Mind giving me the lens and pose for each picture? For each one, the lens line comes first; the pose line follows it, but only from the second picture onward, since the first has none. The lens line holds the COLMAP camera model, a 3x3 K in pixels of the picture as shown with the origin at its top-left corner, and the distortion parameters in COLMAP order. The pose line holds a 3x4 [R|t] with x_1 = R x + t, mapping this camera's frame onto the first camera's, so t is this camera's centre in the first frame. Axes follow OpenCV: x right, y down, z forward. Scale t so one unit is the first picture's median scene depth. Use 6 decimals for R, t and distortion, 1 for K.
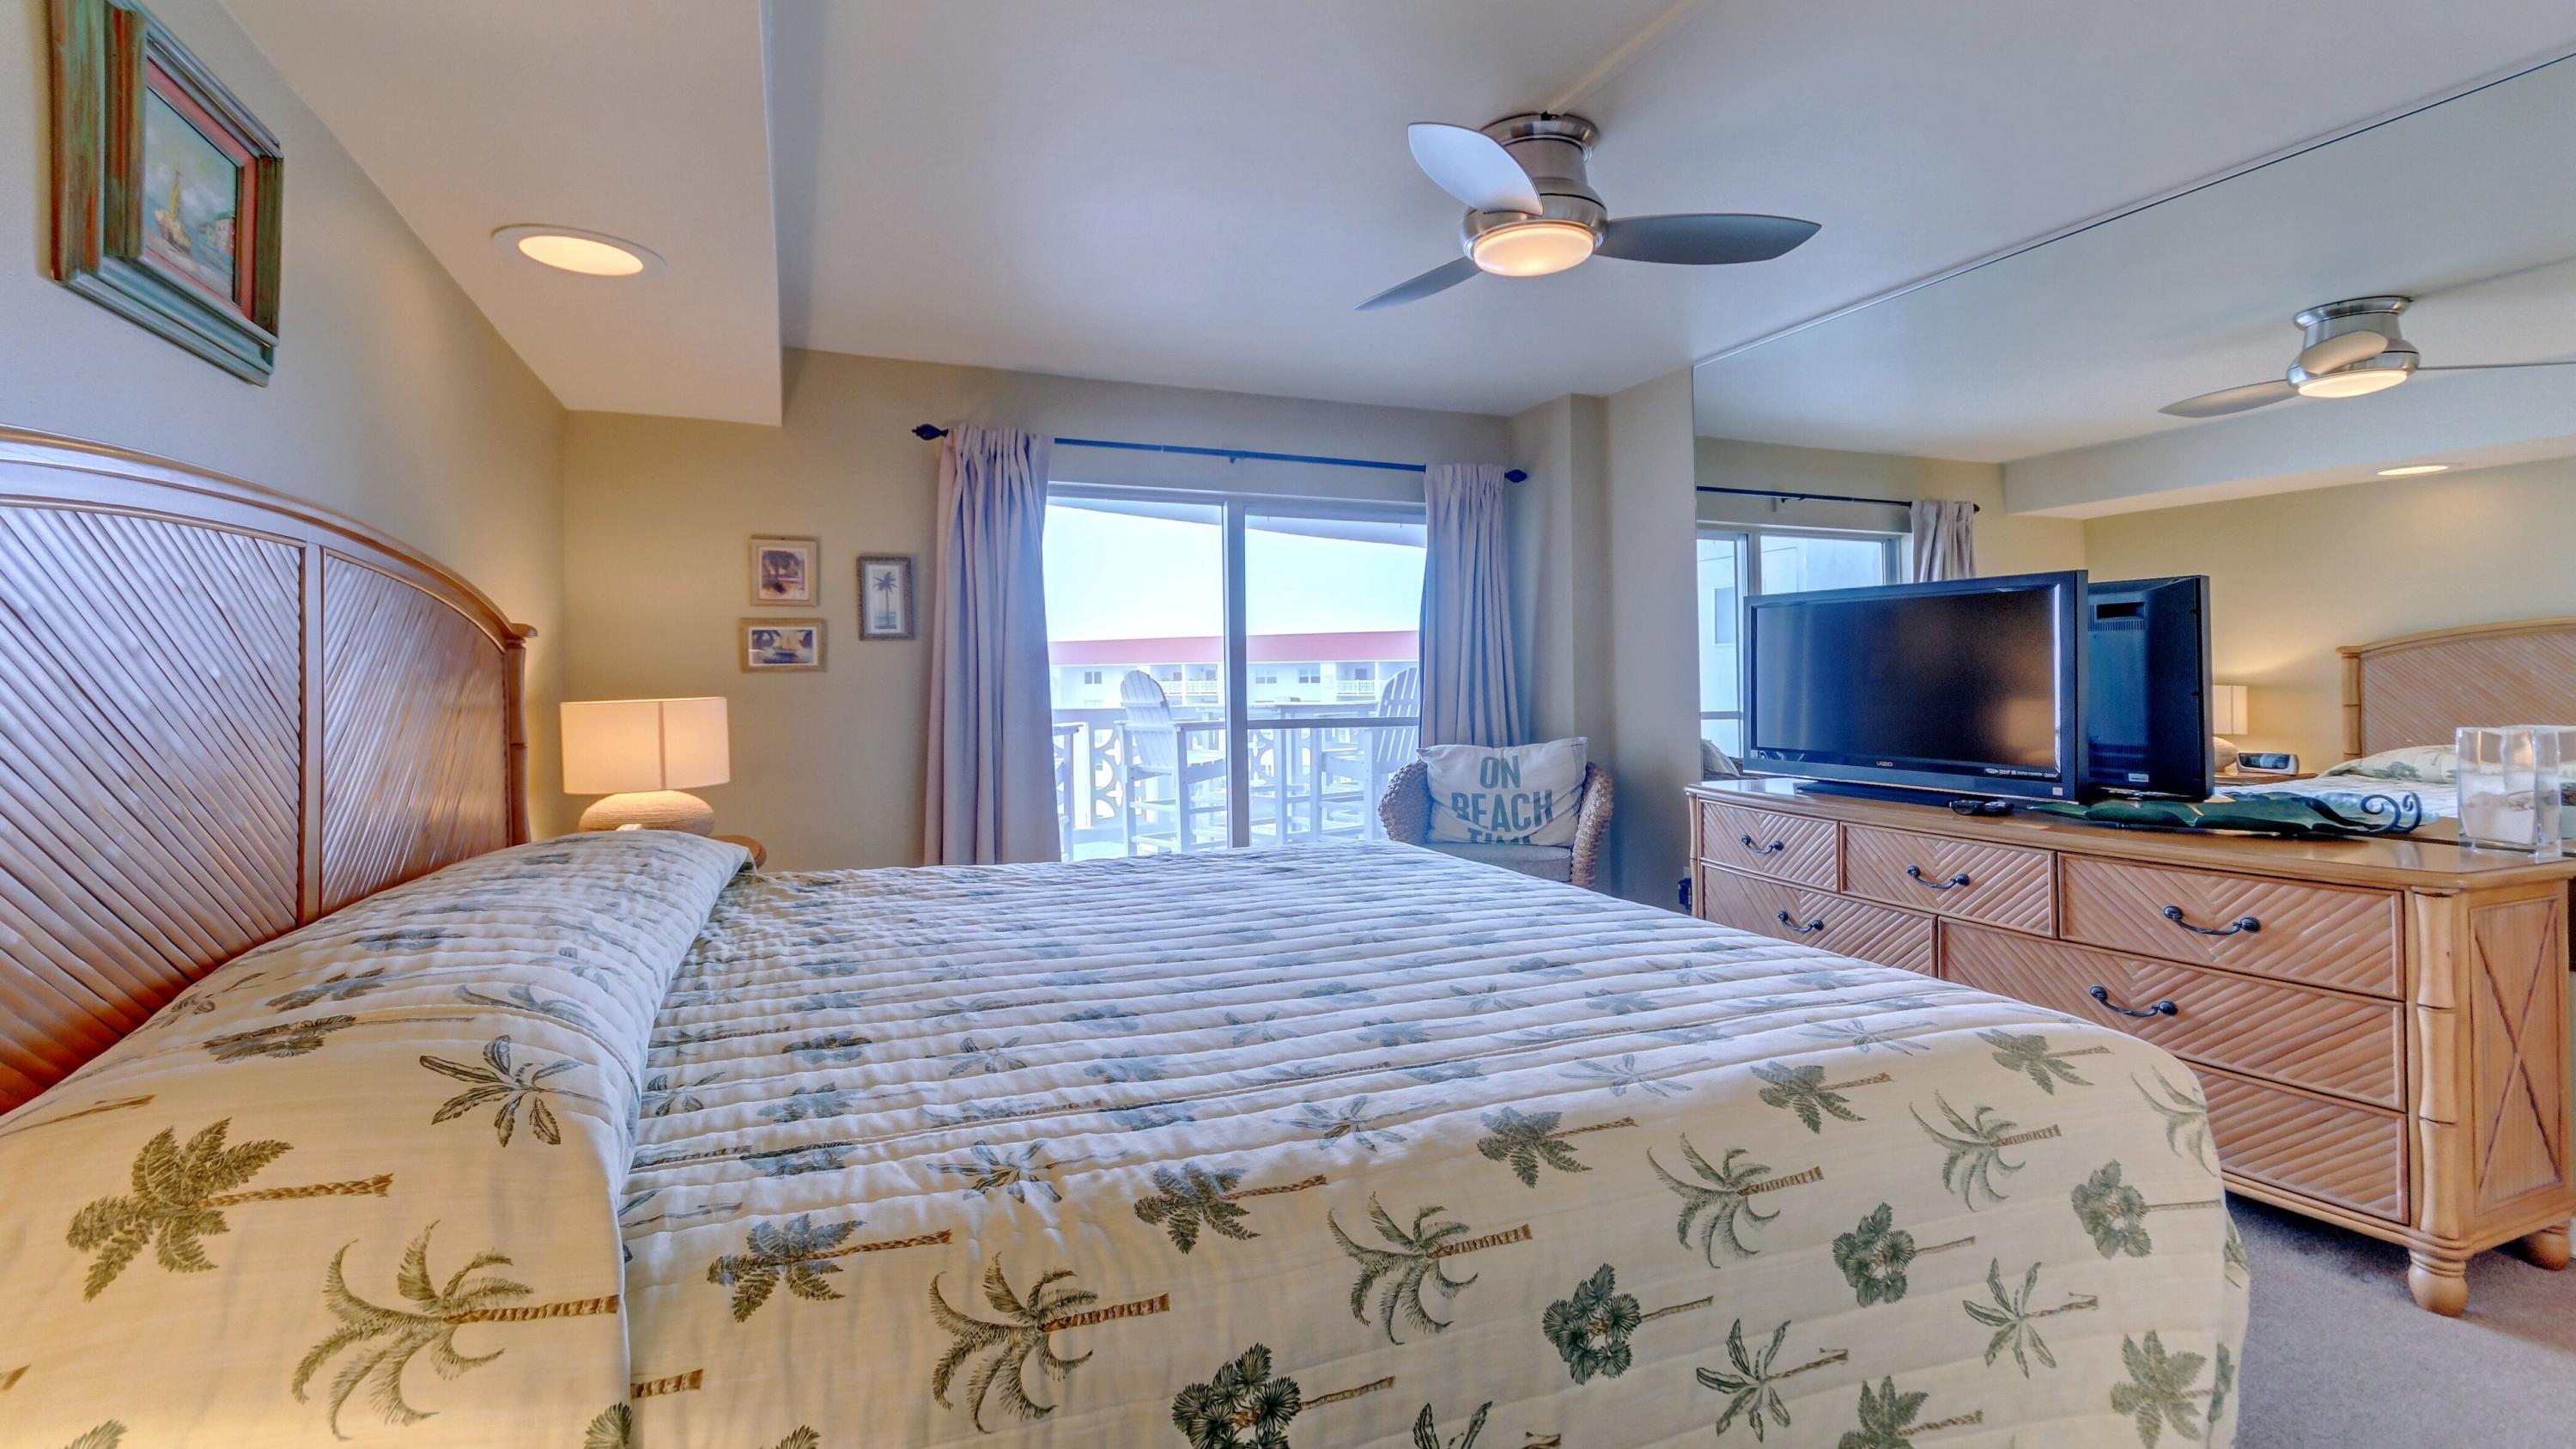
lens RADIAL K [[1139.0, 0, 1316.0], [0, 1139.0, 676.7], [0, 0, 1]] dist [-0.000305, -0.000519]
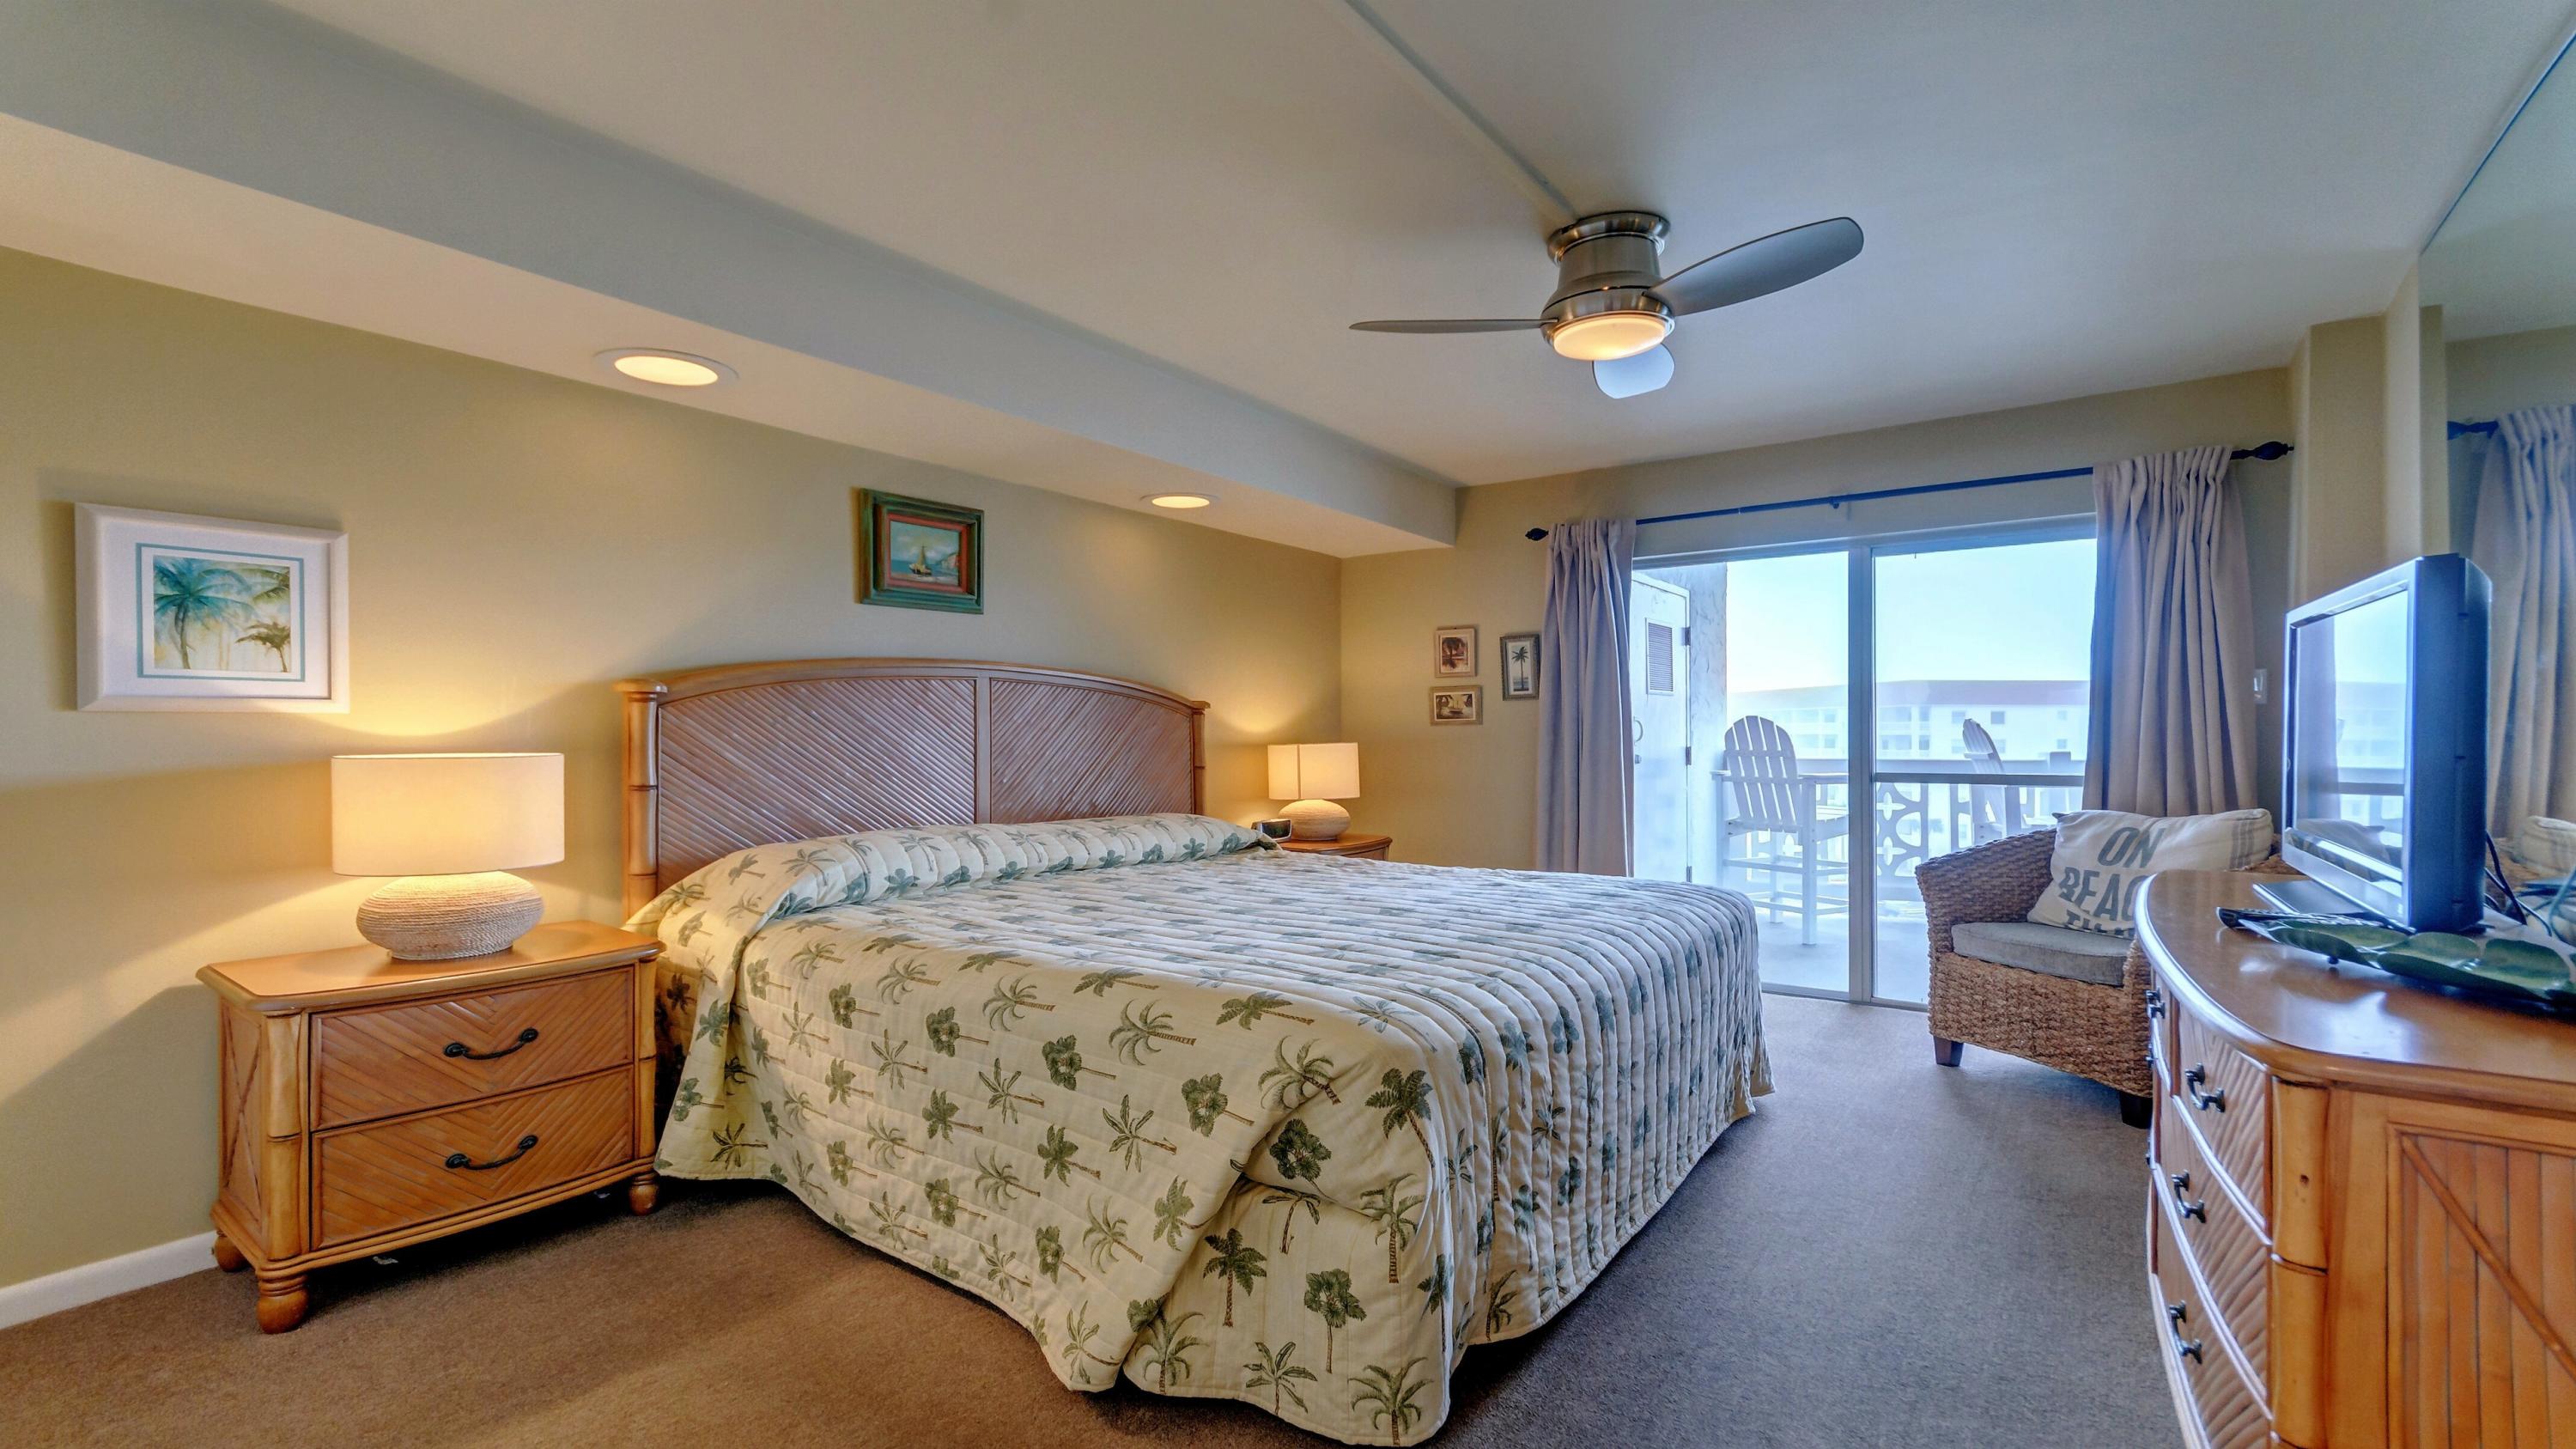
lens RADIAL K [[1120.3, 0, 1273.1], [0, 1120.3, 741.2], [0, 0, 1]] dist [0.002778, -0.000787]
pose [[0.531653, 0.007804, -0.846926, 0.549349], [0.005313, 0.999907, 0.012549, -0.002709], [0.846946, -0.011171, 0.531562, 0.089930]]
